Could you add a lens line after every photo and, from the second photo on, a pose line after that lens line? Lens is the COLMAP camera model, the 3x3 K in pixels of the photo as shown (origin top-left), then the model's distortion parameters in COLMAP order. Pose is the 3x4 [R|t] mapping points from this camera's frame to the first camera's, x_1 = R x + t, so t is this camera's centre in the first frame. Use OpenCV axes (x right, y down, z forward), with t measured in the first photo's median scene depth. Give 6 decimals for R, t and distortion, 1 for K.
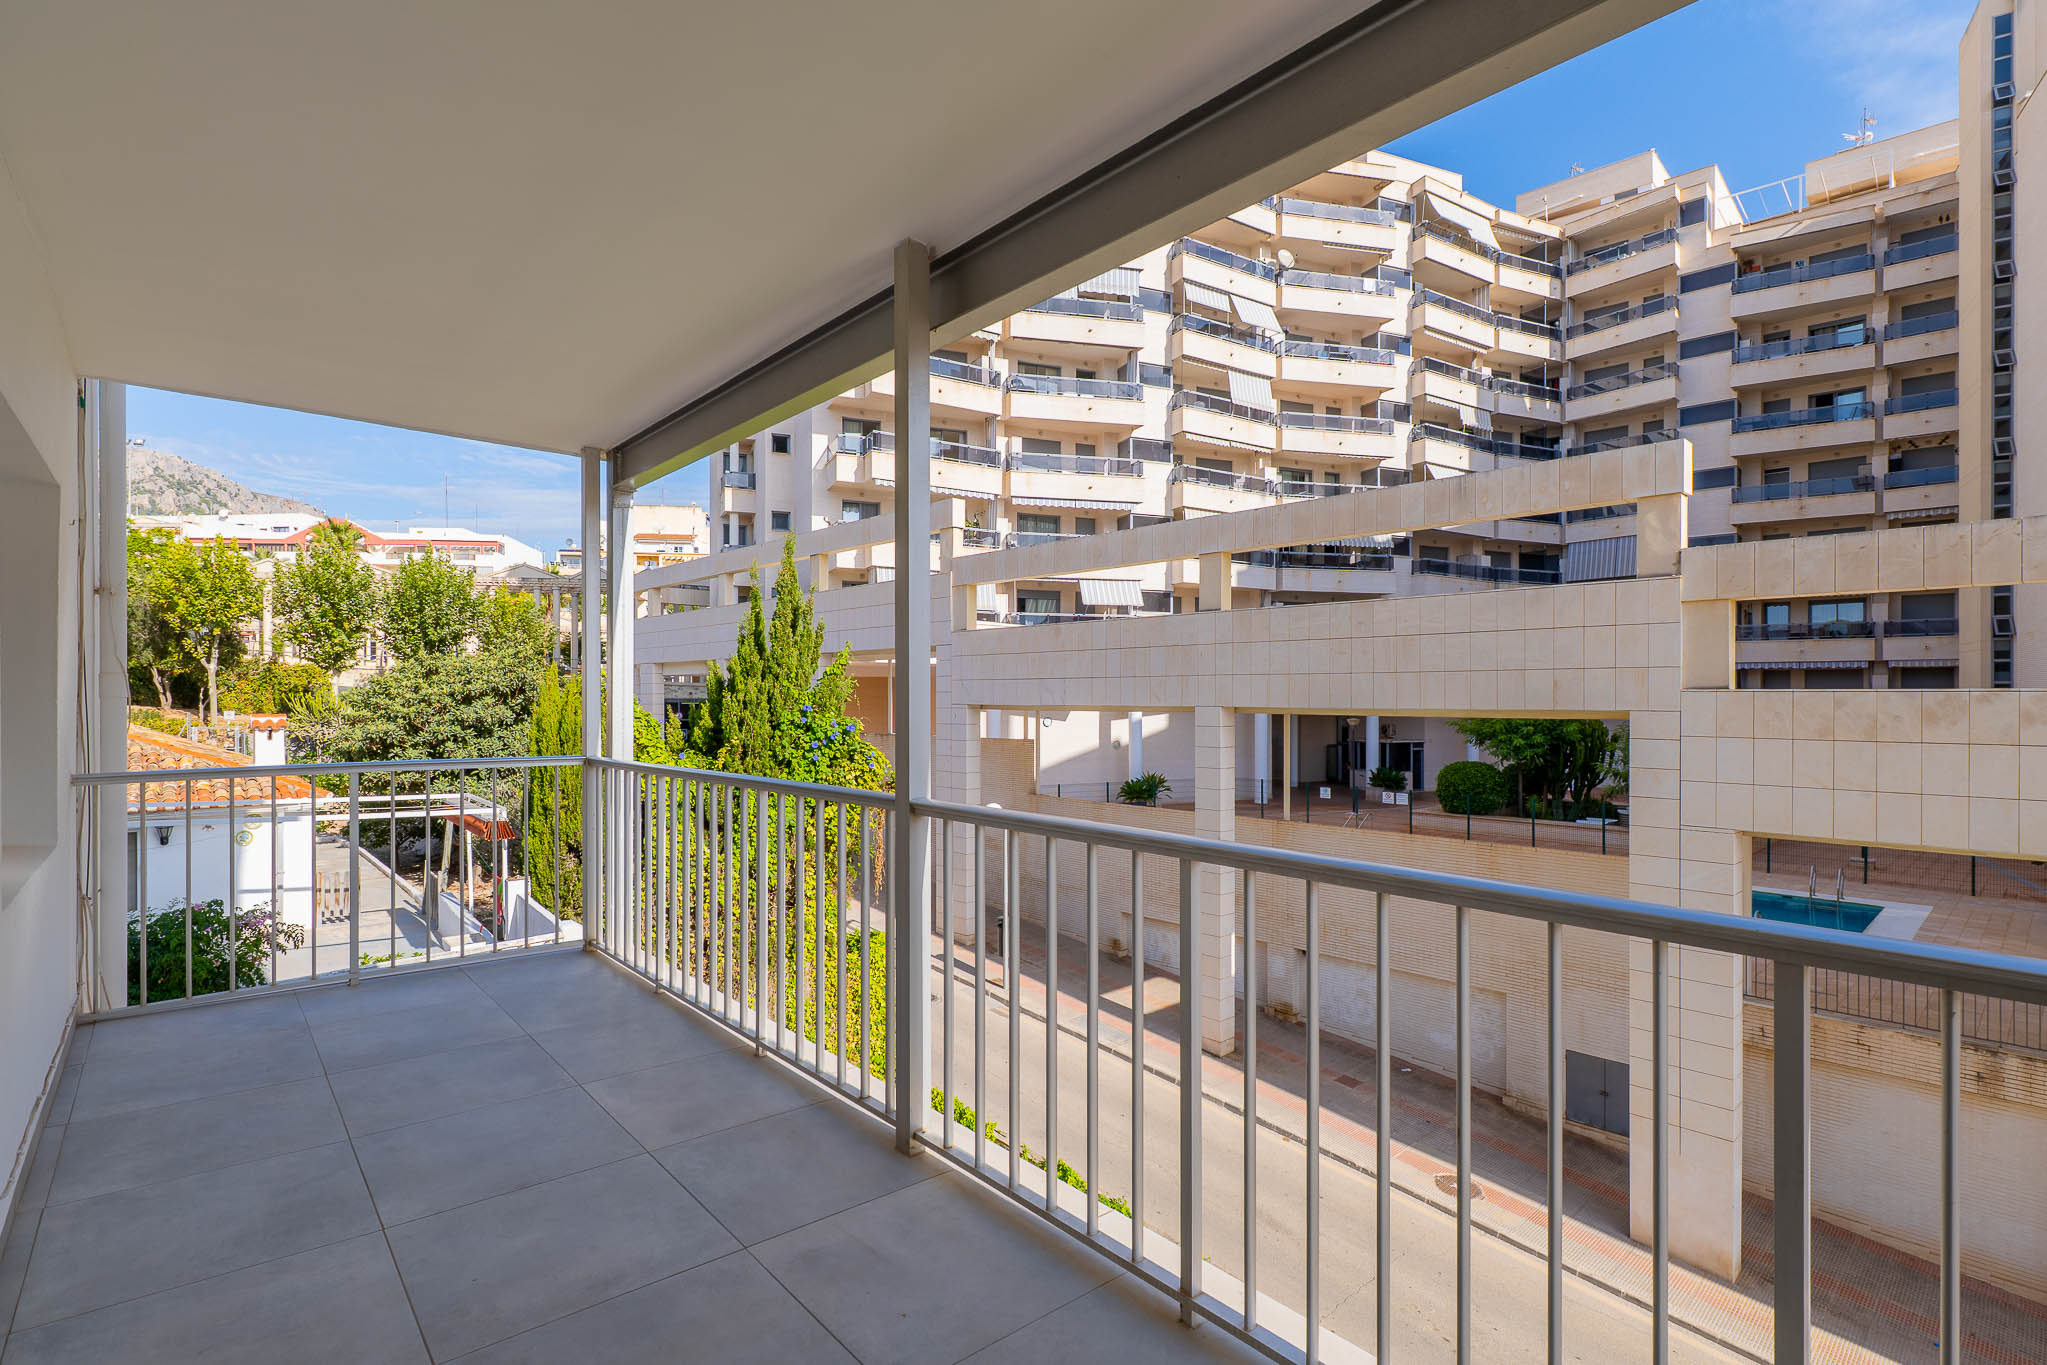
lens RADIAL K [[992.2, 0, 1023.5], [0, 992.2, 682.5], [0, 0, 1]] dist [-0.000938, -0.000124]
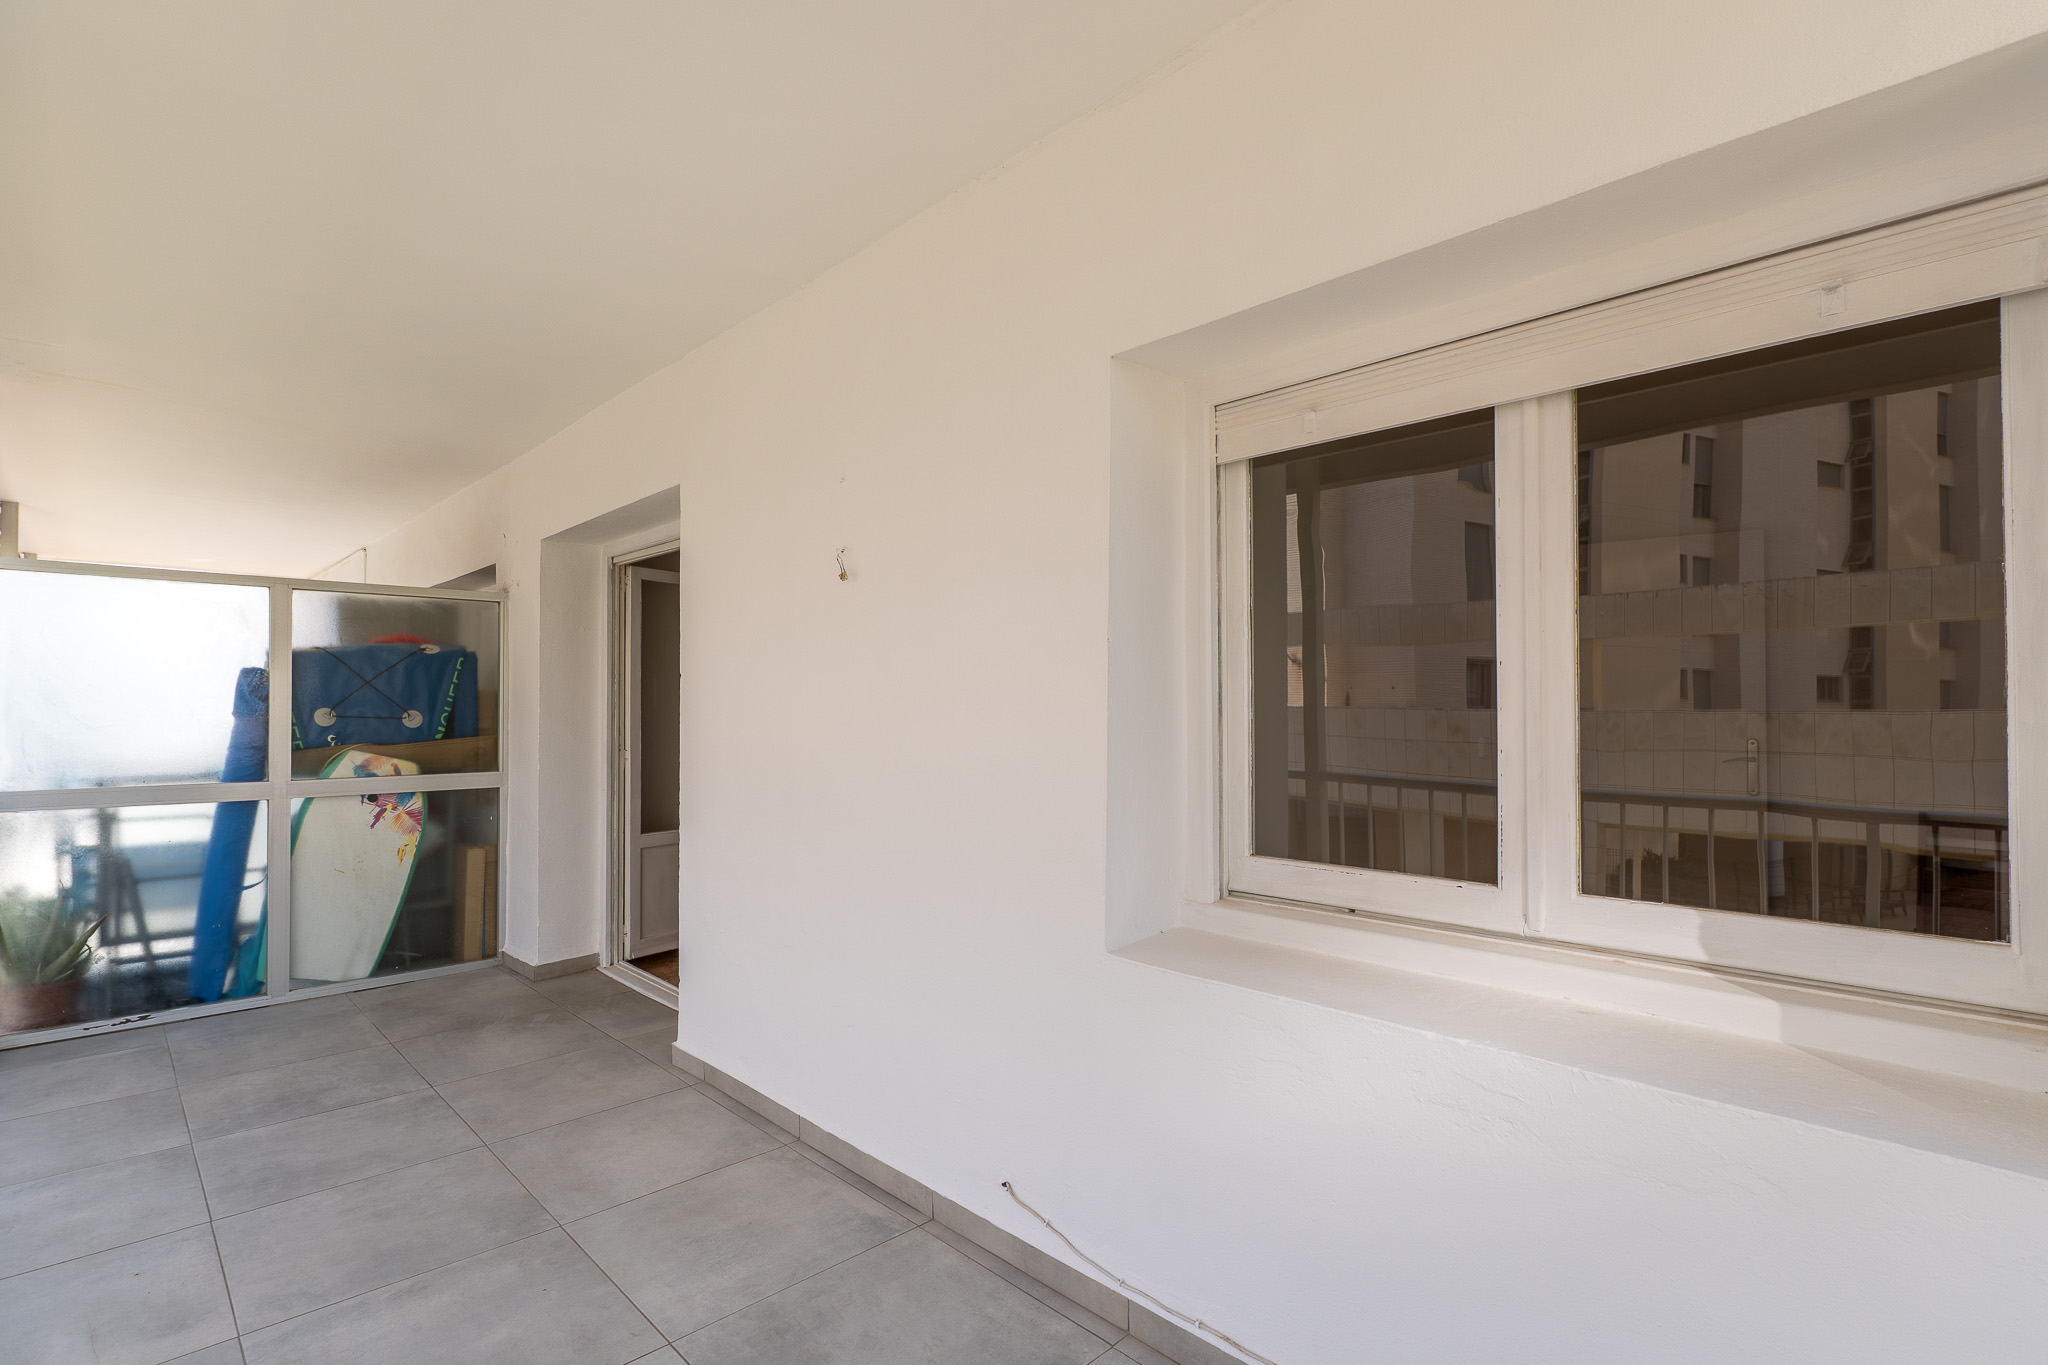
lens RADIAL K [[992.7, 0, 1024.0], [0, 992.7, 682.5], [0, 0, 1]] dist [-0.000938, -0.000124]
pose [[-0.998022, 0.000037, -0.062864, -0.190554], [0.002616, 0.999159, -0.040932, 0.005223], [0.062809, -0.041015, -0.997182, 0.402547]]
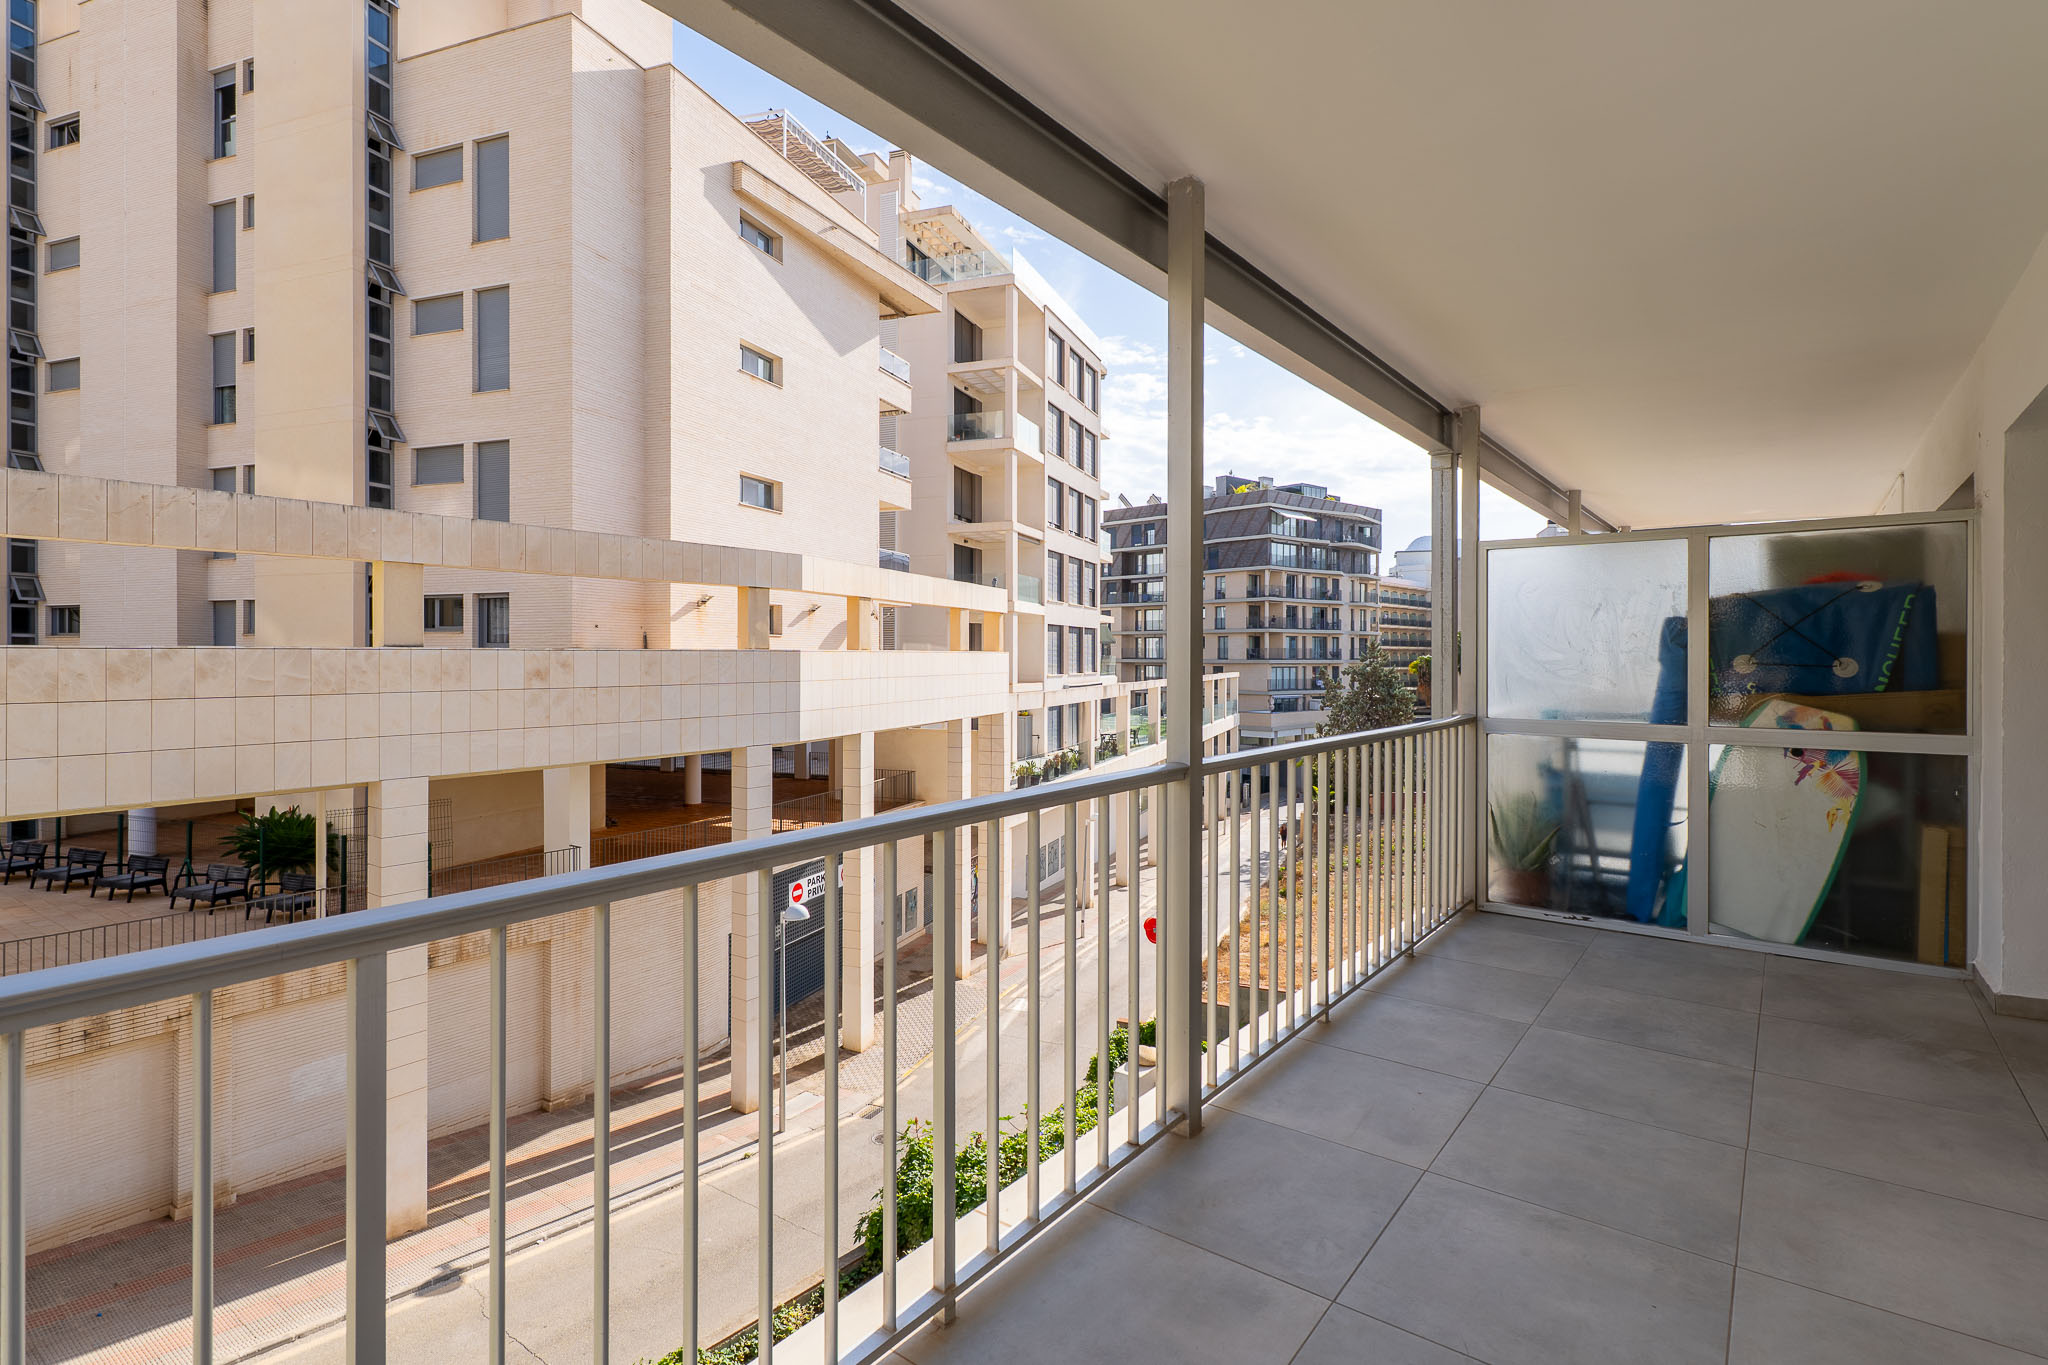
lens RADIAL K [[996.6, 0, 1022.6], [0, 996.6, 650.5], [0, 0, 1]] dist [0.000216, 0.000053]
pose [[-0.210231, 0.002642, 0.977648, -0.258125], [-0.015735, 0.999858, -0.006086, 0.003510], [-0.977525, -0.016663, -0.210160, 0.344145]]
